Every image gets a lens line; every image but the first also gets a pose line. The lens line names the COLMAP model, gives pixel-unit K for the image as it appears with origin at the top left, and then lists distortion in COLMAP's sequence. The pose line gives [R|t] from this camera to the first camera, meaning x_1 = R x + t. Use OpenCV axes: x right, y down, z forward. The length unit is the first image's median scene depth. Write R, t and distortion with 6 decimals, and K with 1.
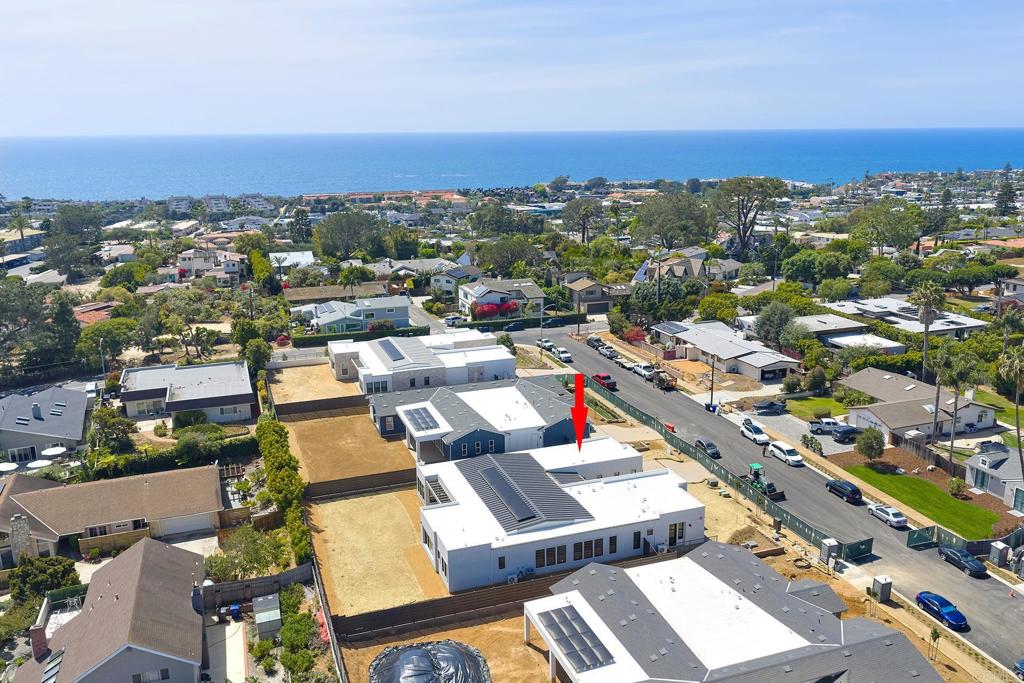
lens RADIAL K [[845.0, 0, 518.3], [0, 845.0, 341.8], [0, 0, 1]] dist [0.021456, -0.032666]
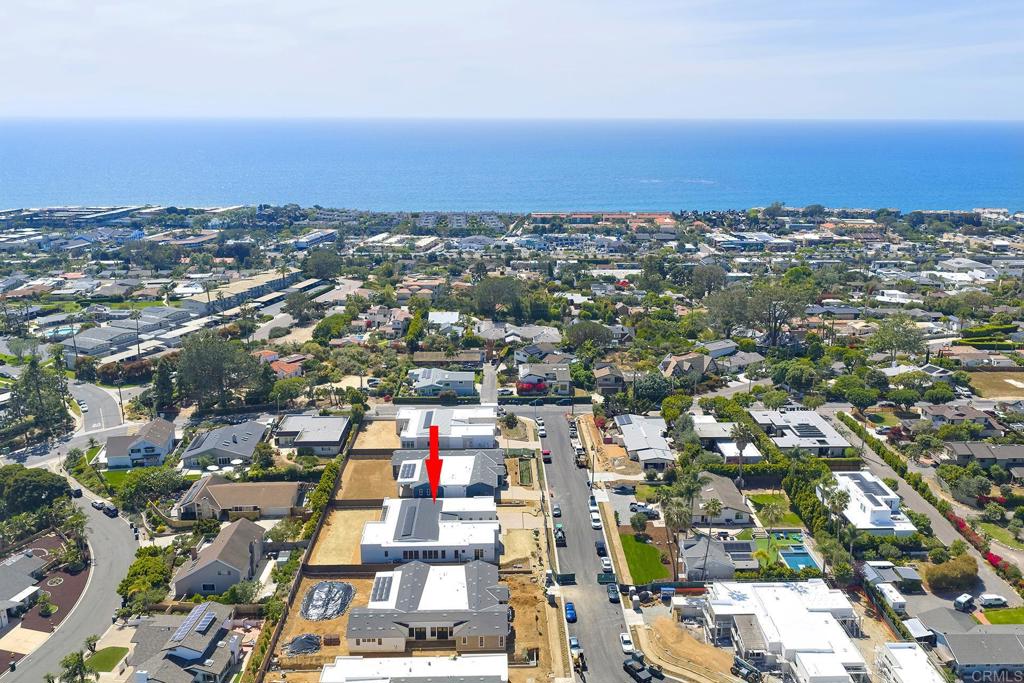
lens RADIAL K [[845.0, 0, 517.2], [0, 845.0, 342.3], [0, 0, 1]] dist [0.021456, -0.032666]
pose [[0.949656, 0.093183, -0.299115, 0.586312], [-0.087748, 0.995642, 0.031582, -0.246115], [0.300754, -0.003745, 0.953694, -0.631937]]
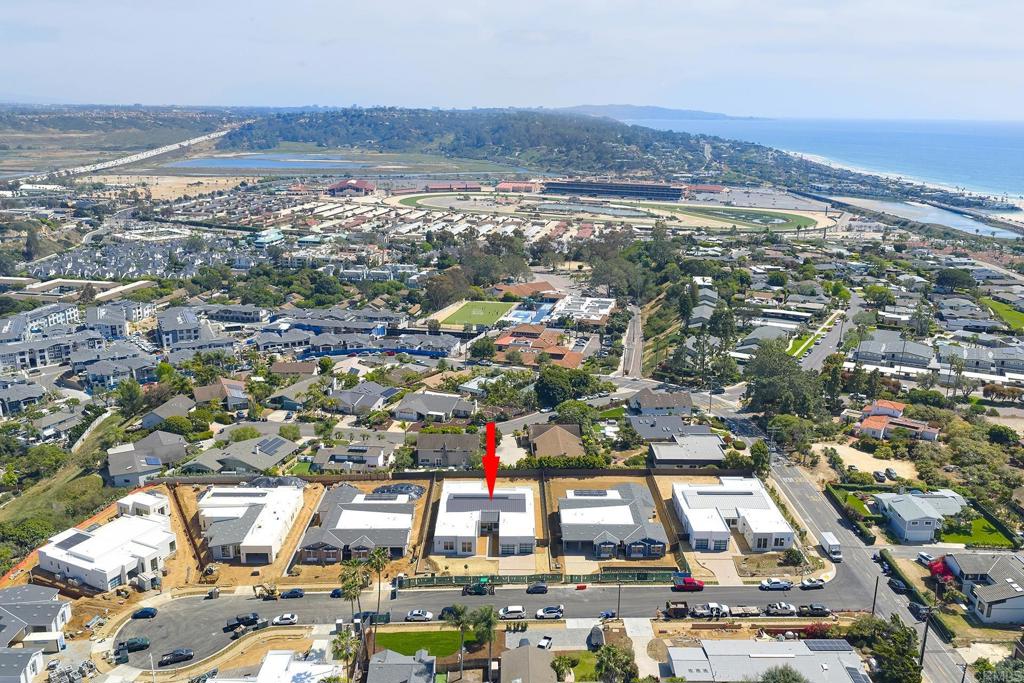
lens RADIAL K [[845.0, 0, 520.0], [0, 845.0, 337.9], [0, 0, 1]] dist [0.021456, -0.032666]
pose [[-0.331901, 0.251258, -0.909237, 1.387941], [-0.240113, 0.909624, 0.339014, -0.730643], [0.912243, 0.330839, -0.241574, 1.096519]]
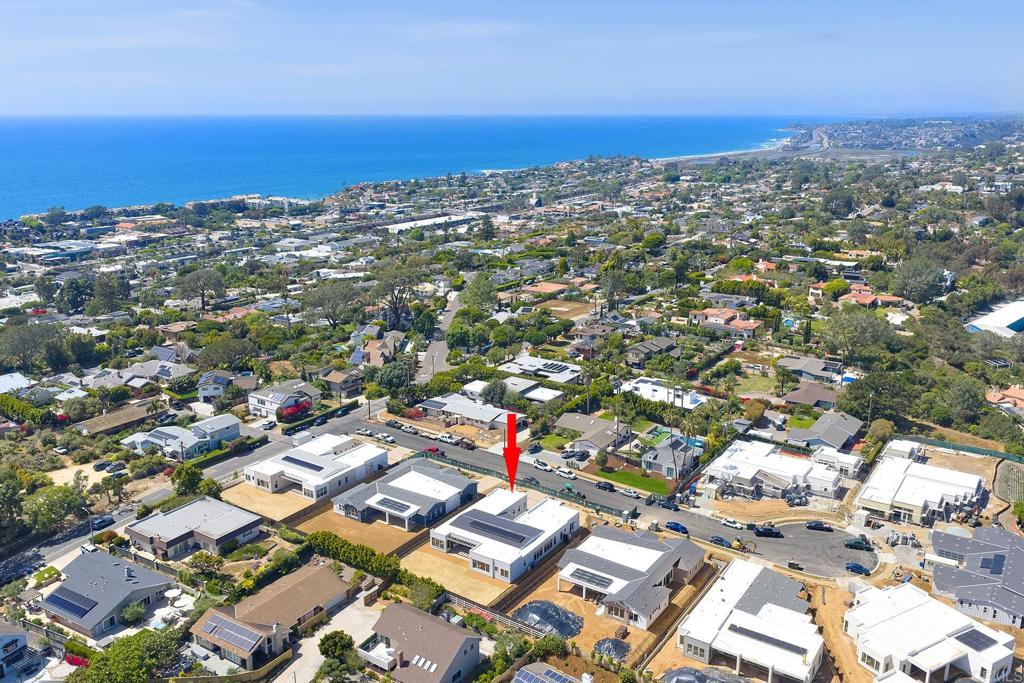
lens RADIAL K [[845.0, 0, 520.8], [0, 845.0, 336.3], [0, 0, 1]] dist [0.021456, -0.032666]
pose [[0.803894, -0.144539, 0.576942, -0.767090], [0.137949, 0.988882, 0.055525, -0.275695], [-0.578553, 0.034952, 0.814895, -0.487620]]
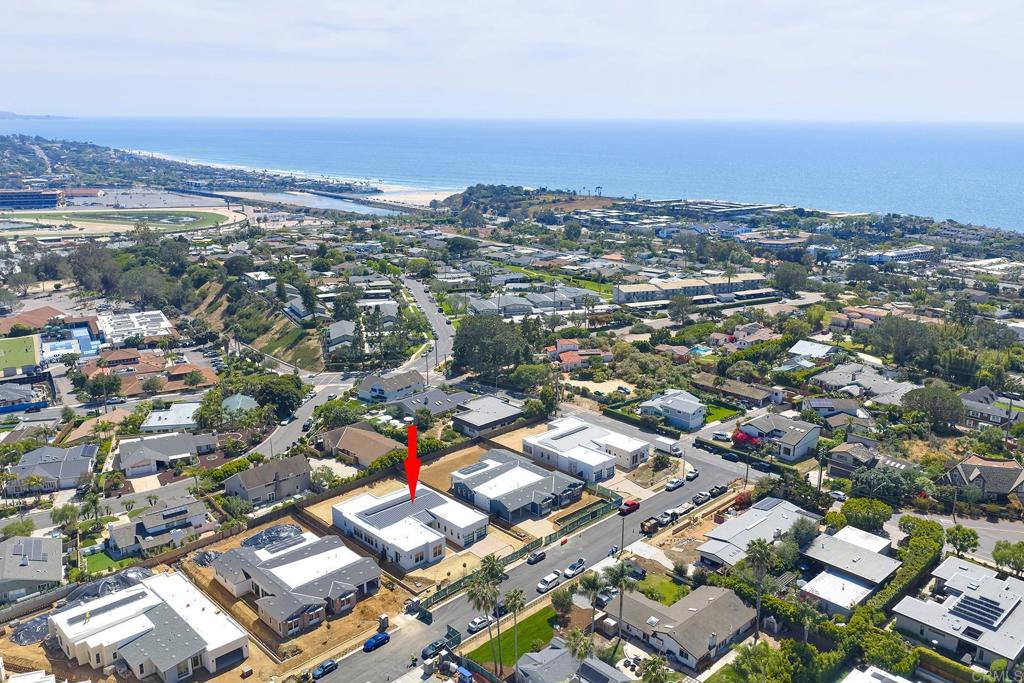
lens RADIAL K [[845.0, 0, 517.5], [0, 845.0, 339.9], [0, 0, 1]] dist [0.021456, -0.032666]
pose [[0.405793, 0.247253, -0.879885, 1.354378], [-0.233312, 0.958840, 0.161839, -0.456561], [0.883684, 0.139615, 0.446777, 0.207137]]
